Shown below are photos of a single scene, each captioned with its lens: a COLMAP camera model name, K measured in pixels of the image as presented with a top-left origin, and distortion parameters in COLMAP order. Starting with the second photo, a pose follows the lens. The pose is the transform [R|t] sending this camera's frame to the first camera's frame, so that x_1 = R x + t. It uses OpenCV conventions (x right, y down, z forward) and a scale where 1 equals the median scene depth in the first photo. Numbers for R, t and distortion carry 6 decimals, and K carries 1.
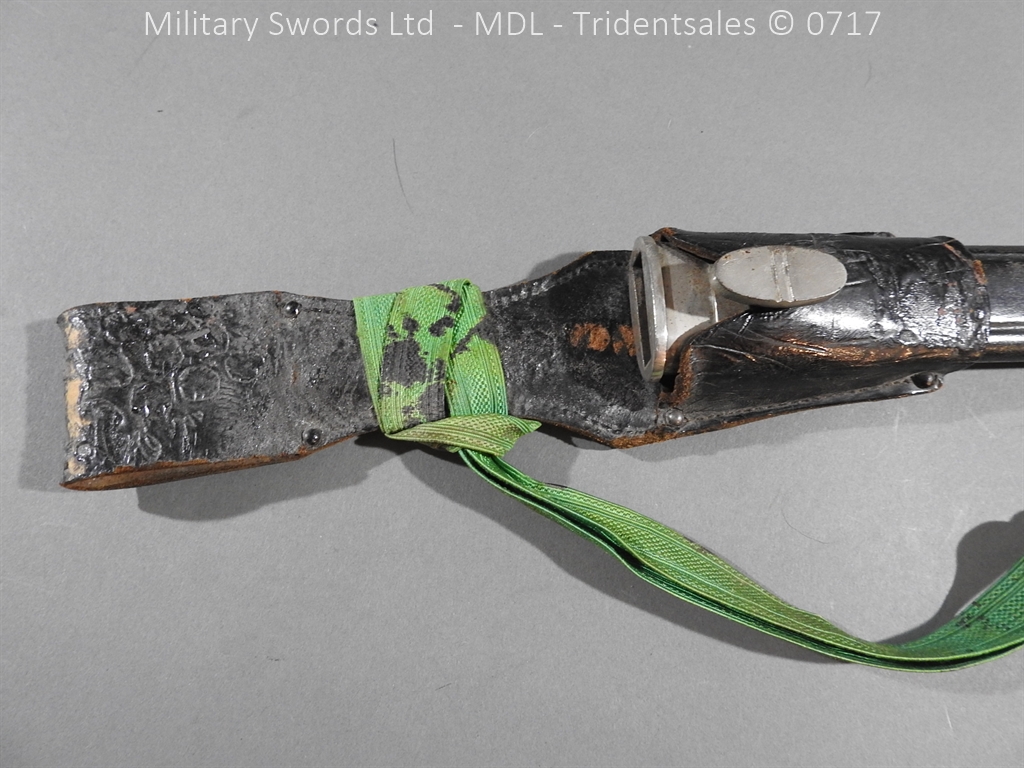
lens RADIAL K [[749.5, 0, 503.0], [0, 749.5, 380.8], [0, 0, 1]] dist [0.022215, -0.018095]
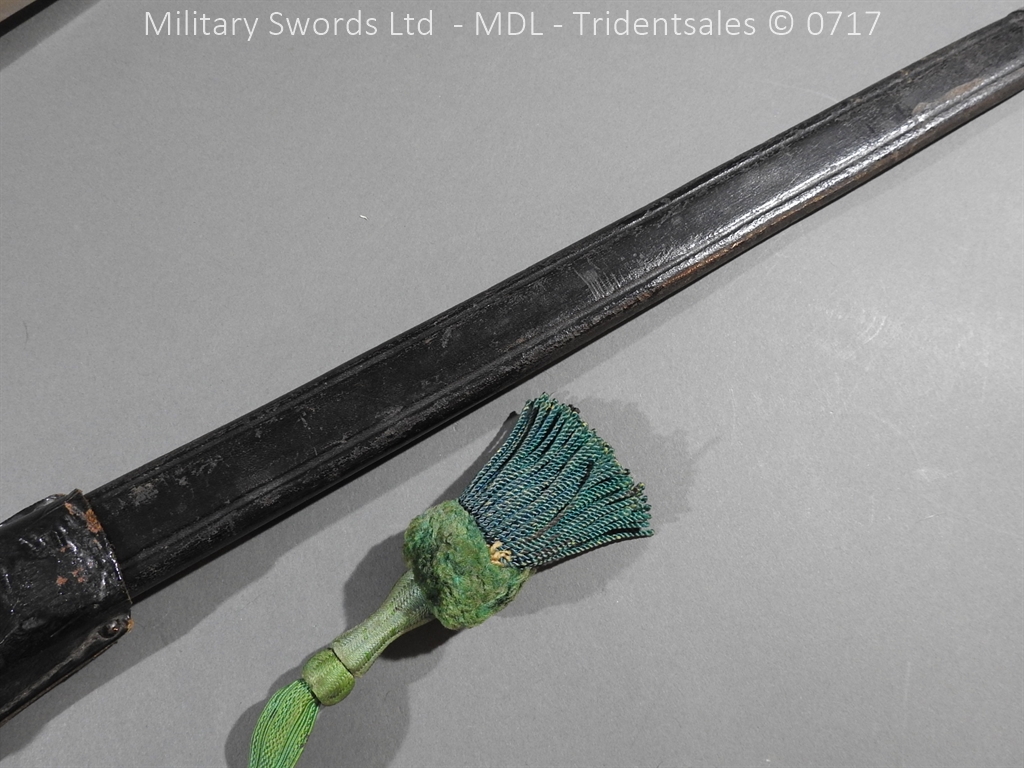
lens RADIAL K [[749.5, 0, 506.6], [0, 749.5, 383.1], [0, 0, 1]] dist [0.022215, -0.018095]
pose [[0.873611, -0.464803, 0.144089, 1.066624], [0.471301, 0.881881, -0.012721, -0.029239], [-0.121156, 0.079023, 0.989483, -0.115315]]
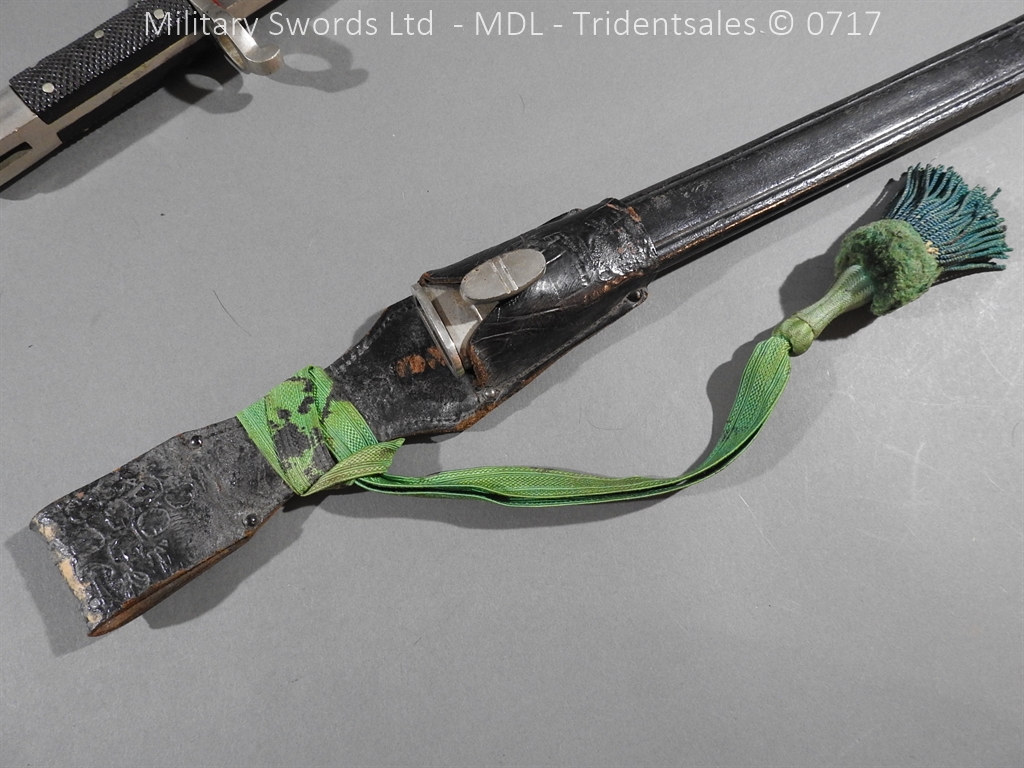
lens RADIAL K [[749.5, 0, 508.7], [0, 749.5, 385.0], [0, 0, 1]] dist [0.022215, -0.018095]
pose [[0.898530, -0.423715, 0.114495, 0.109731], [0.425412, 0.904940, 0.010408, 0.036401], [-0.108021, 0.039355, 0.993369, -0.396412]]
